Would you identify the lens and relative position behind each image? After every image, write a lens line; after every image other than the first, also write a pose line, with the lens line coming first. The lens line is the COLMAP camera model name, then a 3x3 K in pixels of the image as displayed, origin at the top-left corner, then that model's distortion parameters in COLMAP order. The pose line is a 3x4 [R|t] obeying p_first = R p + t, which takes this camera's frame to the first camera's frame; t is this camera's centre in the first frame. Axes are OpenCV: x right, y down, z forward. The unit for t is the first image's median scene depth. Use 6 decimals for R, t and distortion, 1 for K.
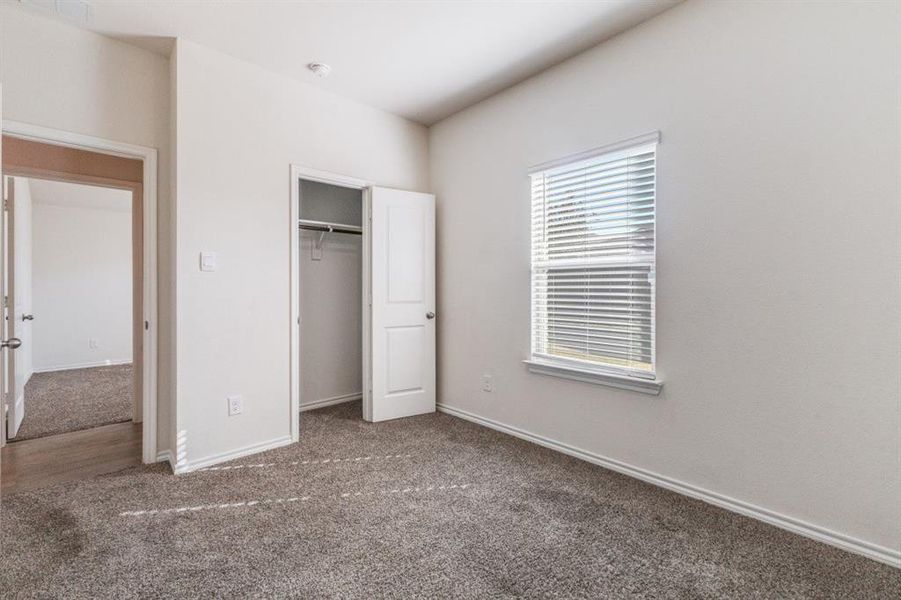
lens RADIAL K [[388.0, 0, 448.8], [0, 388.0, 299.3], [0, 0, 1]] dist [0.008125, -0.000421]
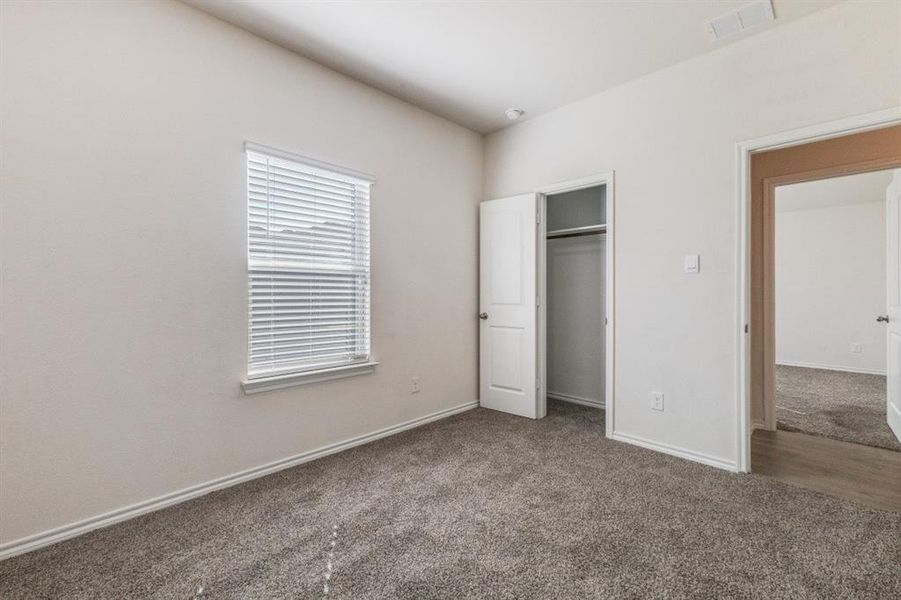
lens RADIAL K [[388.0, 0, 448.8], [0, 388.0, 299.3], [0, 0, 1]] dist [0.008125, -0.000421]
pose [[-0.024541, -0.012363, 0.999622, -0.750412], [0.010569, 0.999864, 0.012626, -0.020794], [-0.999643, 0.010875, -0.024407, 0.731925]]
